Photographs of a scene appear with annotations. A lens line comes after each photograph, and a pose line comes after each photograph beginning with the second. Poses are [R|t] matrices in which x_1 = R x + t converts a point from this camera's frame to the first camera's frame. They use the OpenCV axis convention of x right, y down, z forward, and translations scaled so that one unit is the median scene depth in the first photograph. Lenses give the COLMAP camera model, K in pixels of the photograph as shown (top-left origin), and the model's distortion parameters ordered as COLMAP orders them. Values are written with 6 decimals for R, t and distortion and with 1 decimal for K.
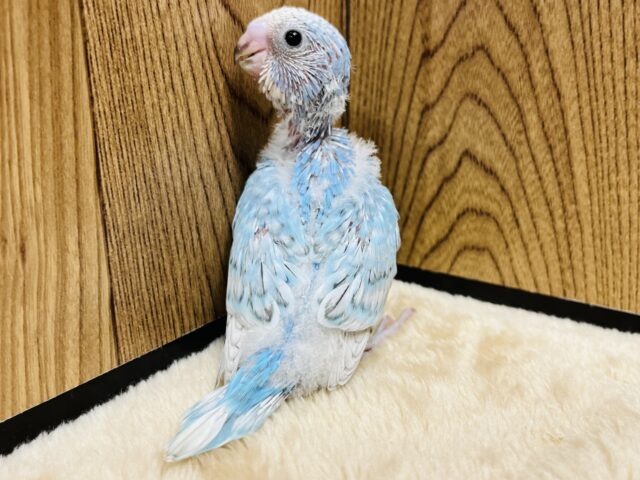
lens RADIAL K [[669.8, 0, 324.5], [0, 669.8, 231.1], [0, 0, 1]] dist [-0.009882, -0.025061]
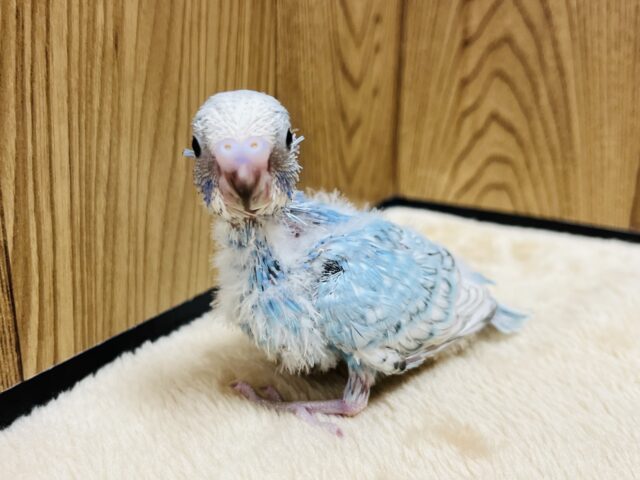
lens RADIAL K [[668.1, 0, 316.5], [0, 668.1, 239.0], [0, 0, 1]] dist [-0.009498, -0.016186]
pose [[0.994201, -0.005975, 0.107374, -0.359099], [0.004128, 0.999840, 0.017424, 0.134075], [-0.107461, -0.016879, 0.994066, -0.398072]]
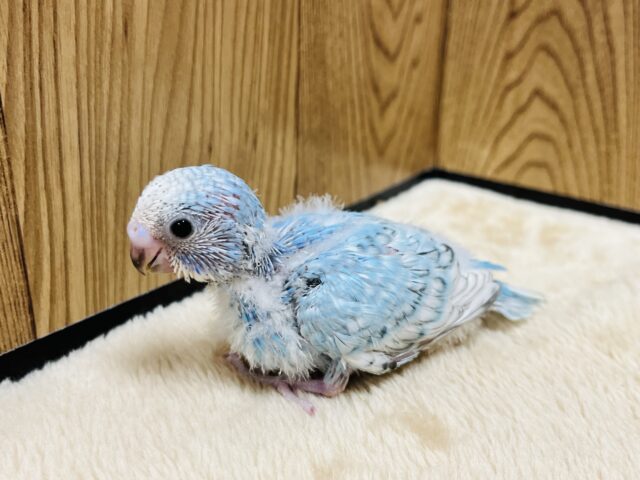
lens RADIAL K [[668.1, 0, 316.5], [0, 668.1, 239.0], [0, 0, 1]] dist [-0.009498, -0.016186]
pose [[0.998808, 0.045023, -0.018870, -0.225497], [-0.042864, 0.993824, 0.102359, 0.070170], [0.023362, -0.101428, 0.994569, -0.435034]]
